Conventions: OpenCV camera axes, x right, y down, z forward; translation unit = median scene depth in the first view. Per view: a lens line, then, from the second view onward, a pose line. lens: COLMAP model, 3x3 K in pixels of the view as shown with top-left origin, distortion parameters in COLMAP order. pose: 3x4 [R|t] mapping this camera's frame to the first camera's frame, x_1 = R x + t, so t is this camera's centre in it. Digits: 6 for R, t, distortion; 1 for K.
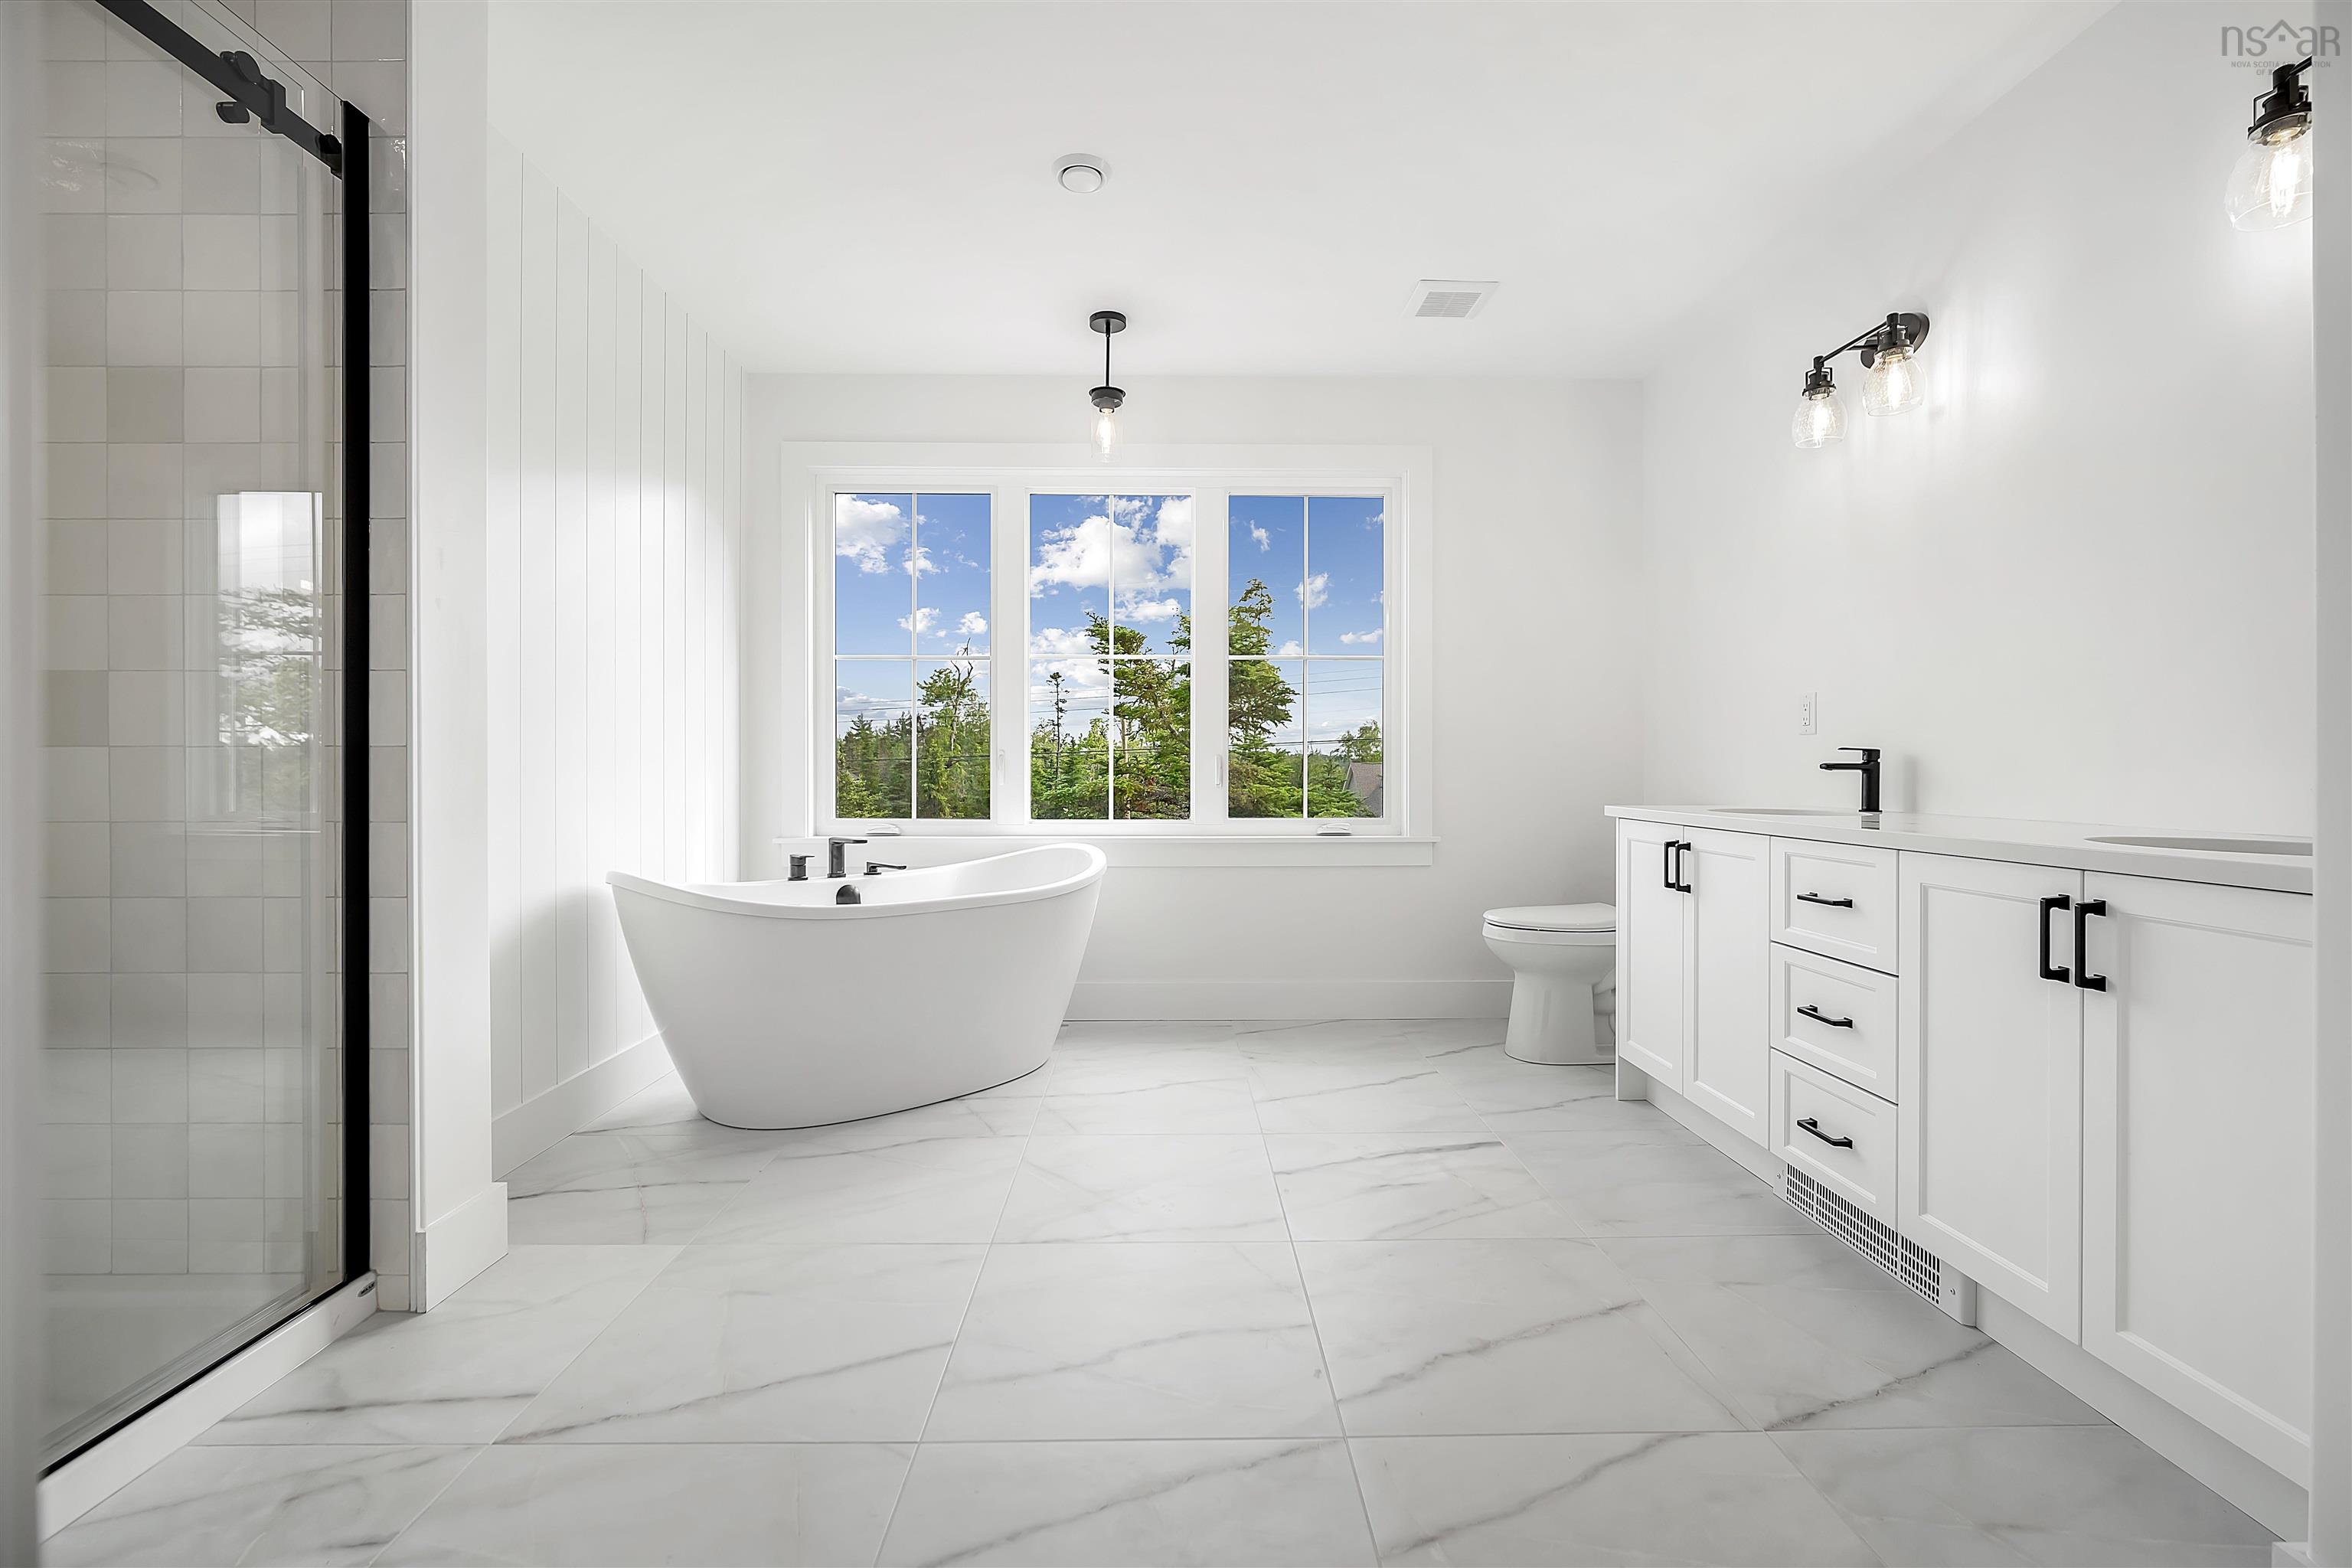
lens RADIAL K [[1023.5, 0, 1176.1], [0, 1023.5, 770.1], [0, 0, 1]] dist [-0.013611, 0.005216]
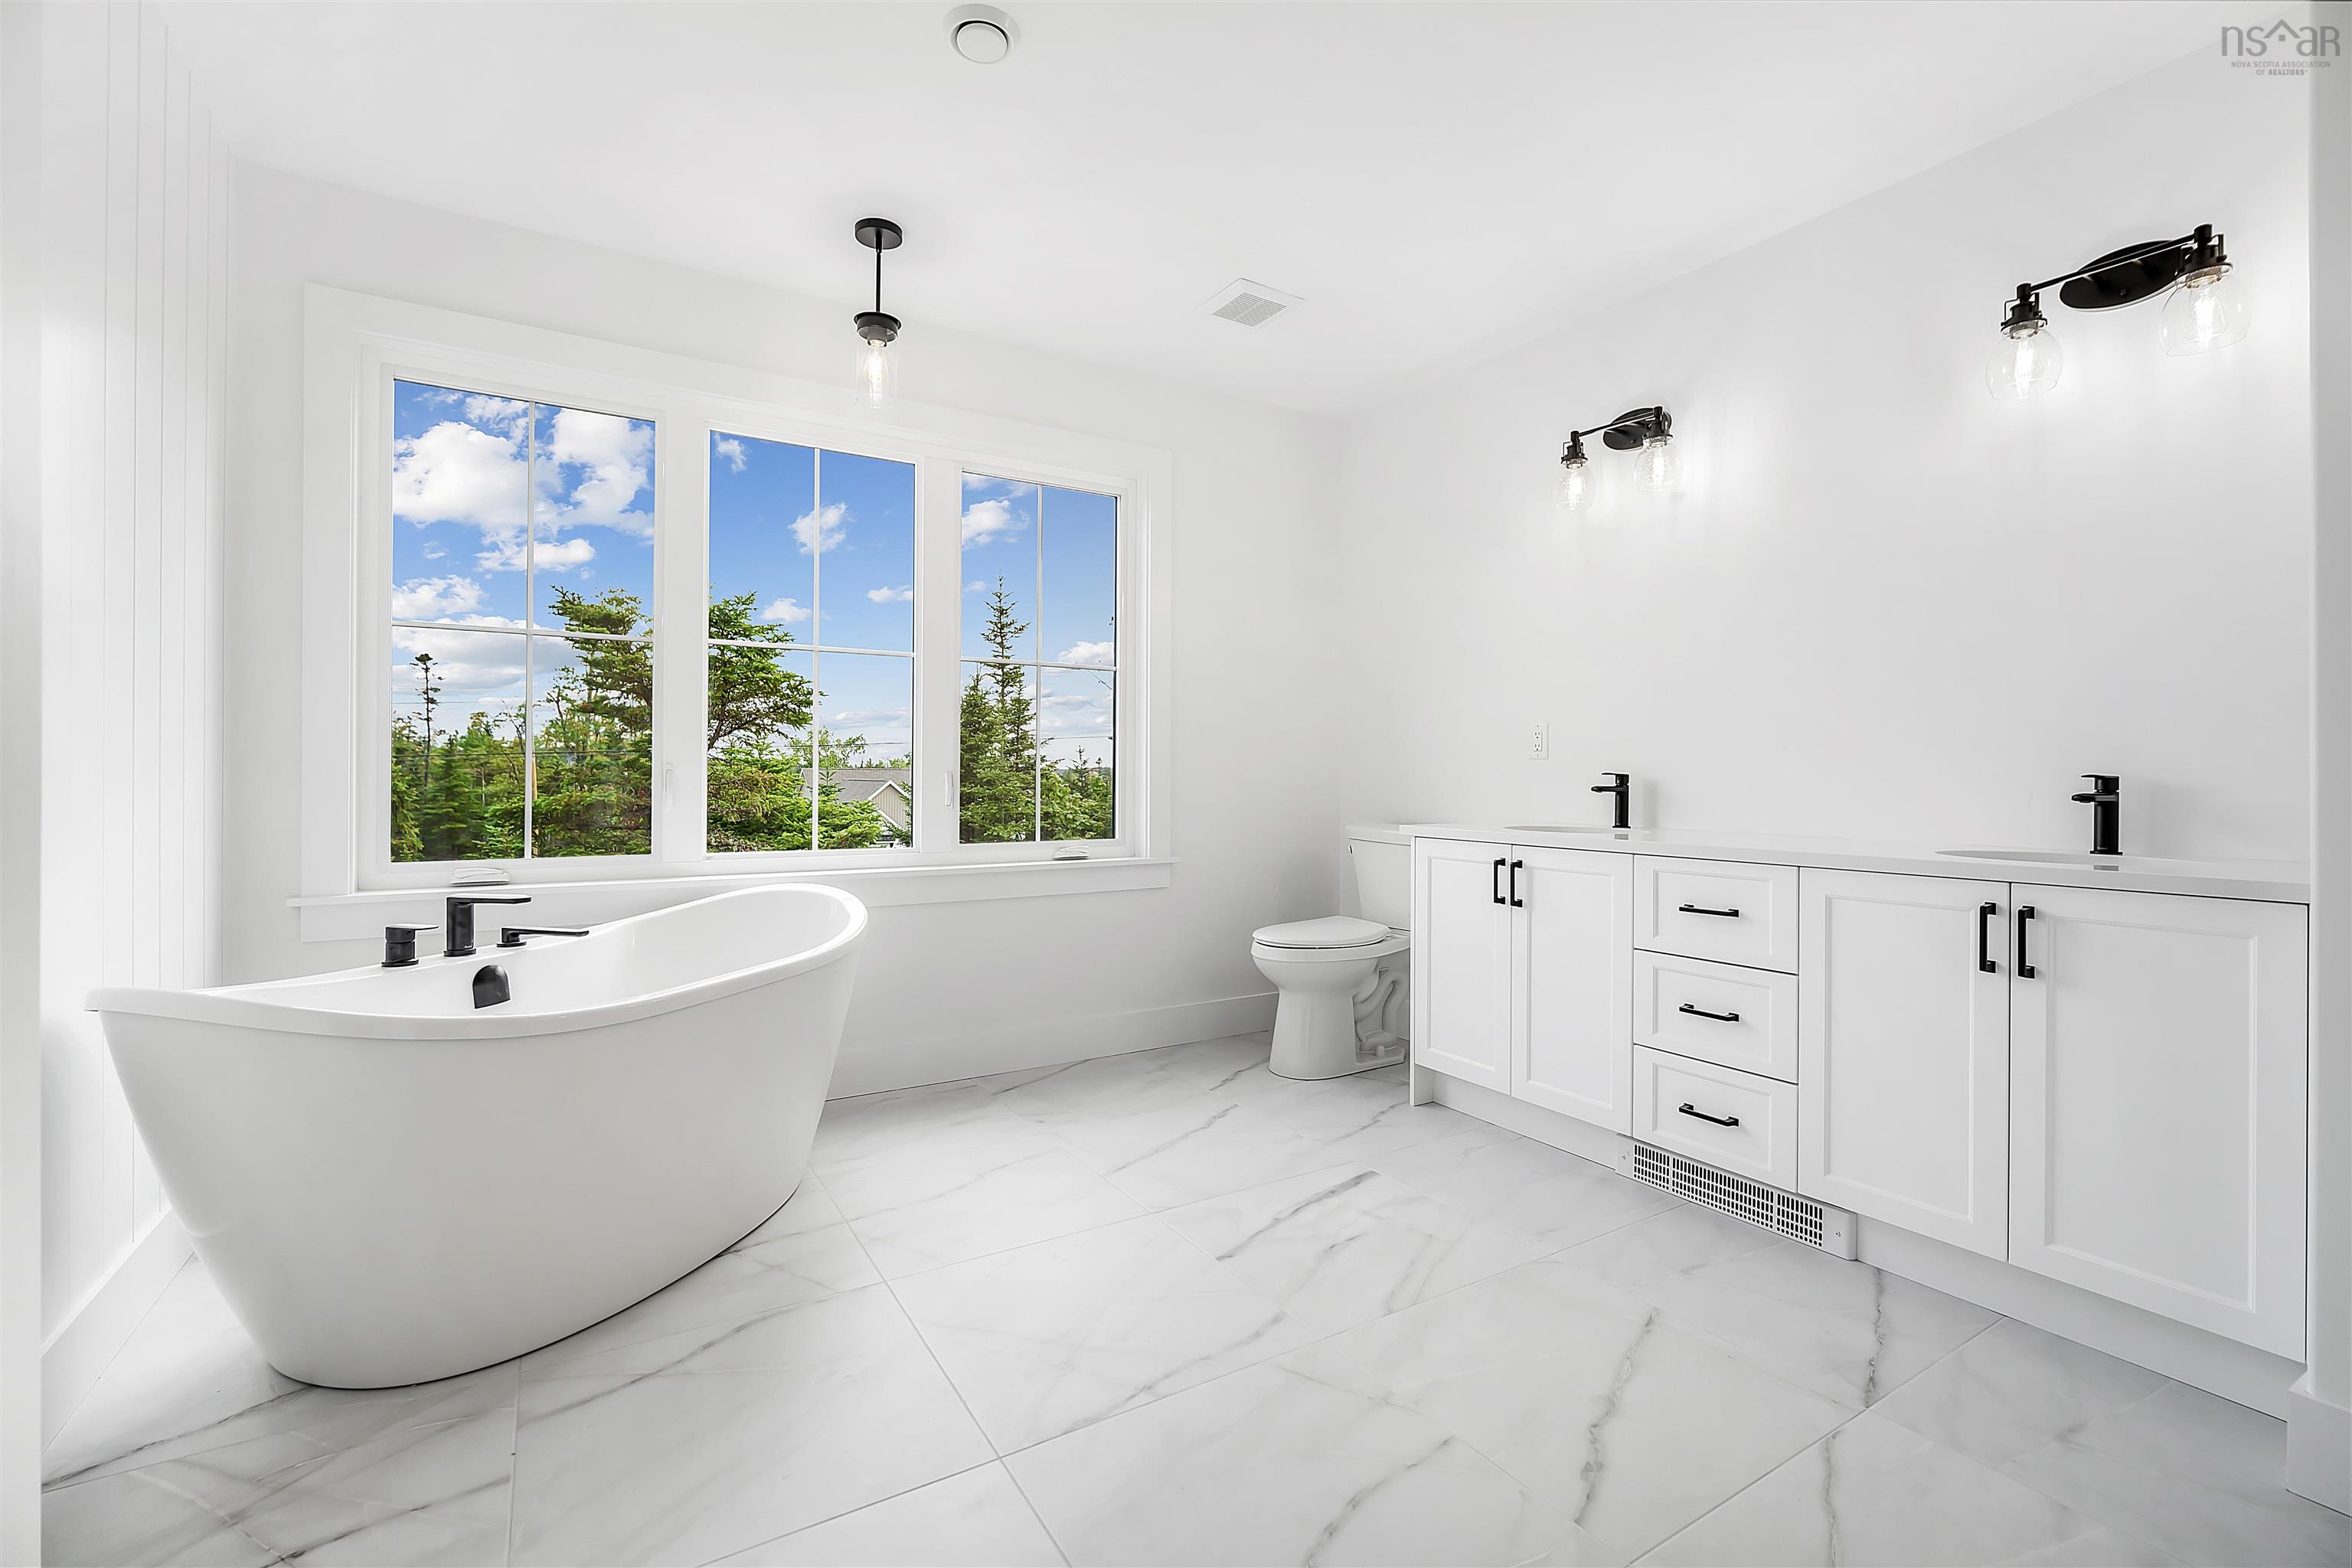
lens RADIAL K [[1022.6, 0, 1181.3], [0, 1022.6, 773.9], [0, 0, 1]] dist [-0.013257, 0.004299]
pose [[0.858496, 0.003701, 0.512807, -0.314068], [-0.002888, 0.999993, -0.002383, -0.014746], [-0.512812, 0.000565, 0.858501, 0.222837]]
